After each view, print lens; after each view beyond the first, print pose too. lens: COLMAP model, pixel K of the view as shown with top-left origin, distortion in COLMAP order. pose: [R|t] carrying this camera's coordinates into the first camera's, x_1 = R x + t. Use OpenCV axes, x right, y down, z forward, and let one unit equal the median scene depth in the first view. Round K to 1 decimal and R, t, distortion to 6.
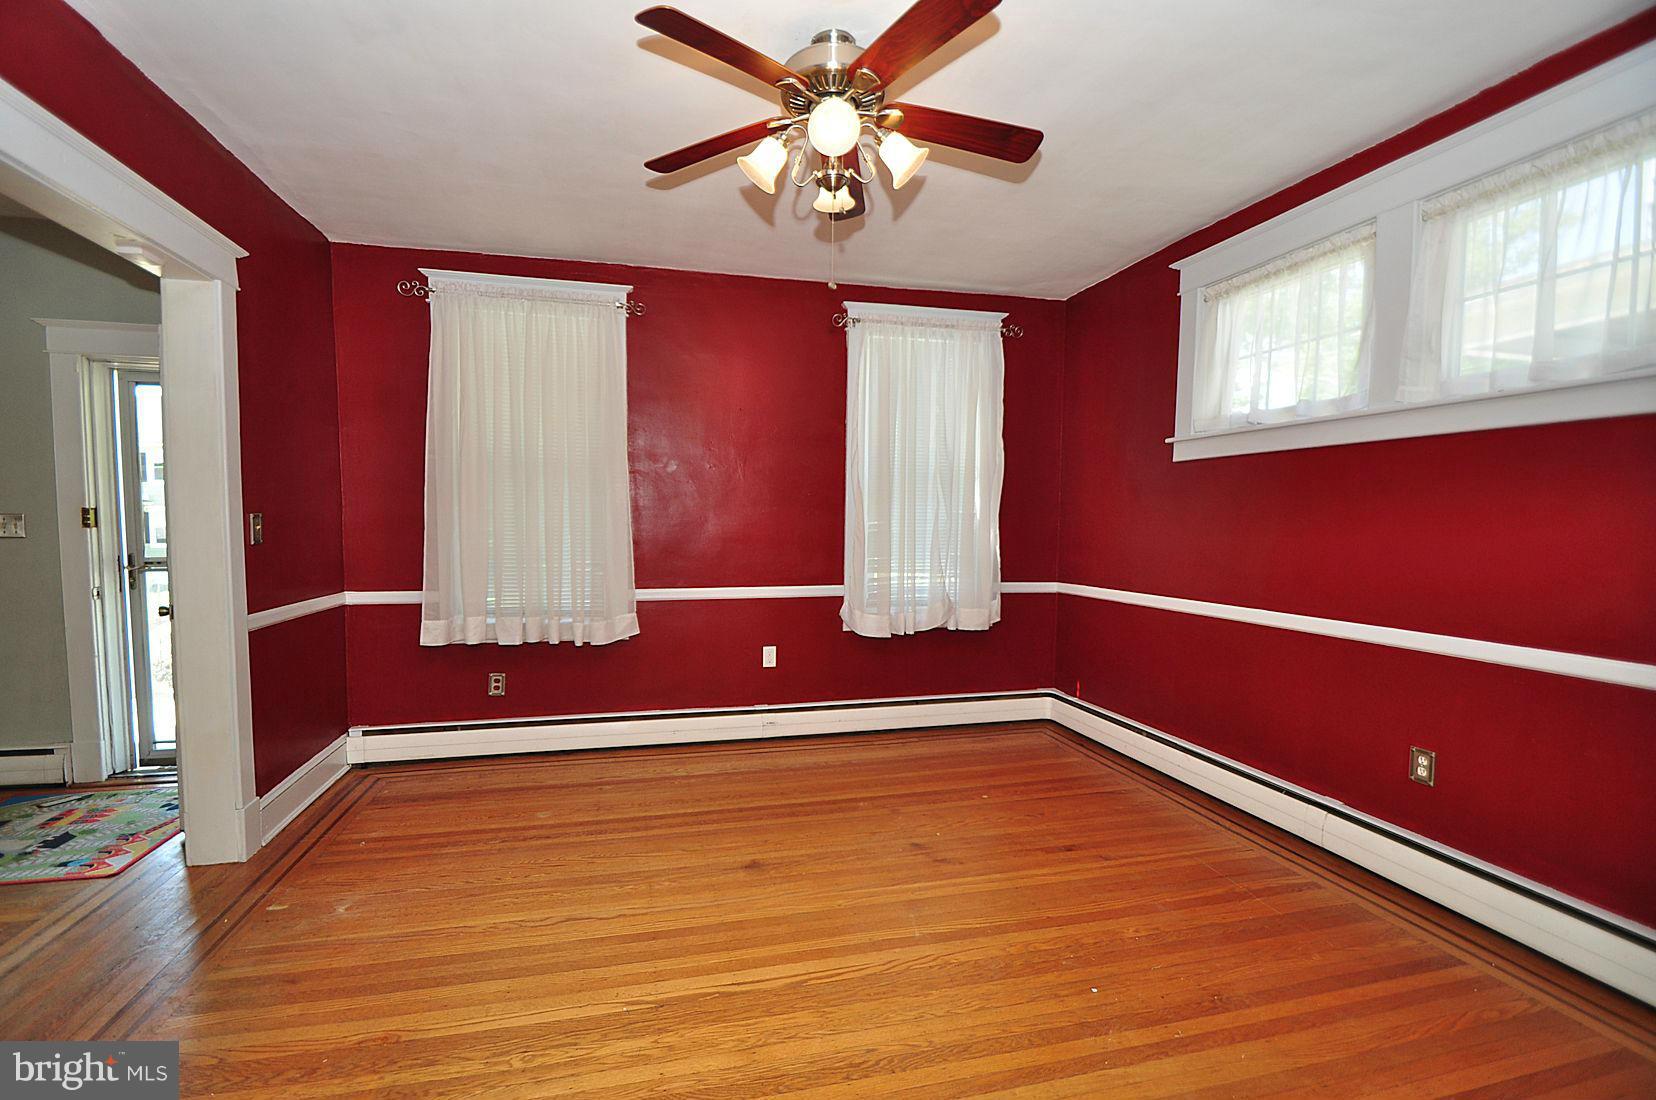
lens RADIAL K [[722.4, 0, 807.3], [0, 722.4, 564.5], [0, 0, 1]] dist [0.018750, -0.018604]
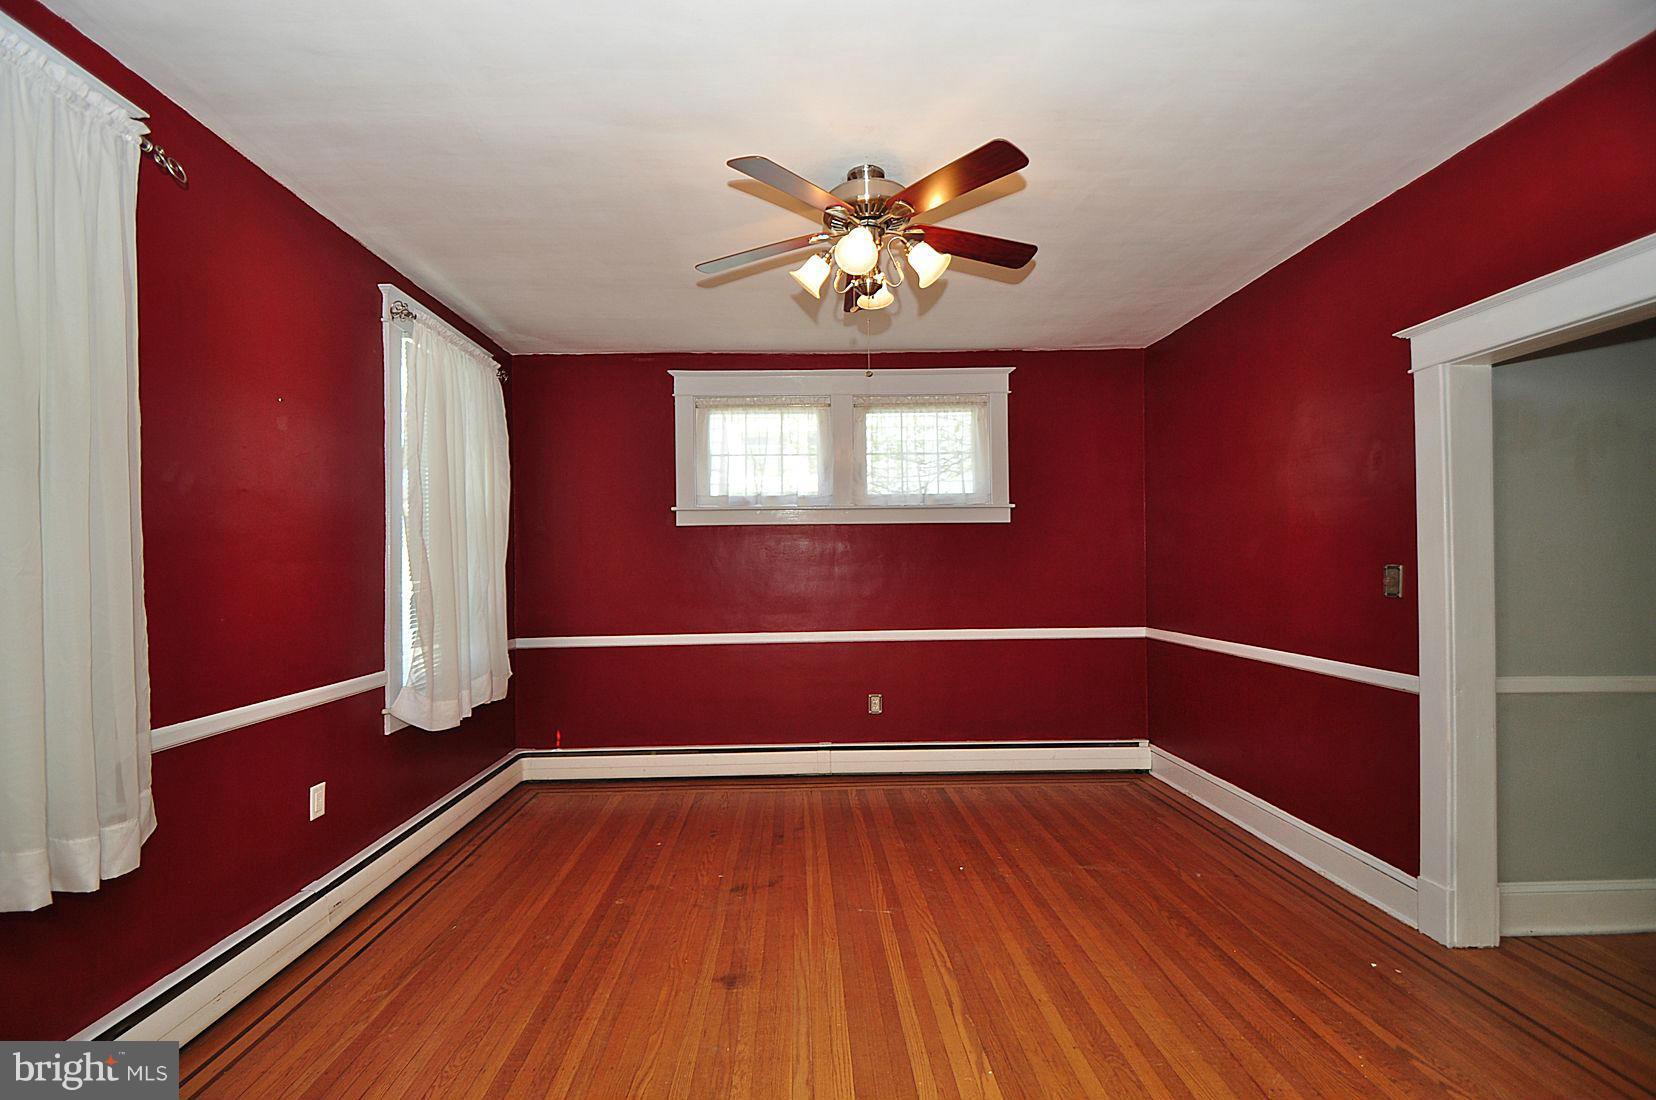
lens RADIAL K [[722.4, 0, 807.3], [0, 722.4, 564.5], [0, 0, 1]] dist [0.018750, -0.018604]
pose [[0.214035, -0.003480, 0.976820, -0.813309], [0.072514, 0.997291, -0.012336, -0.052595], [-0.974131, 0.073474, 0.213707, 0.629469]]
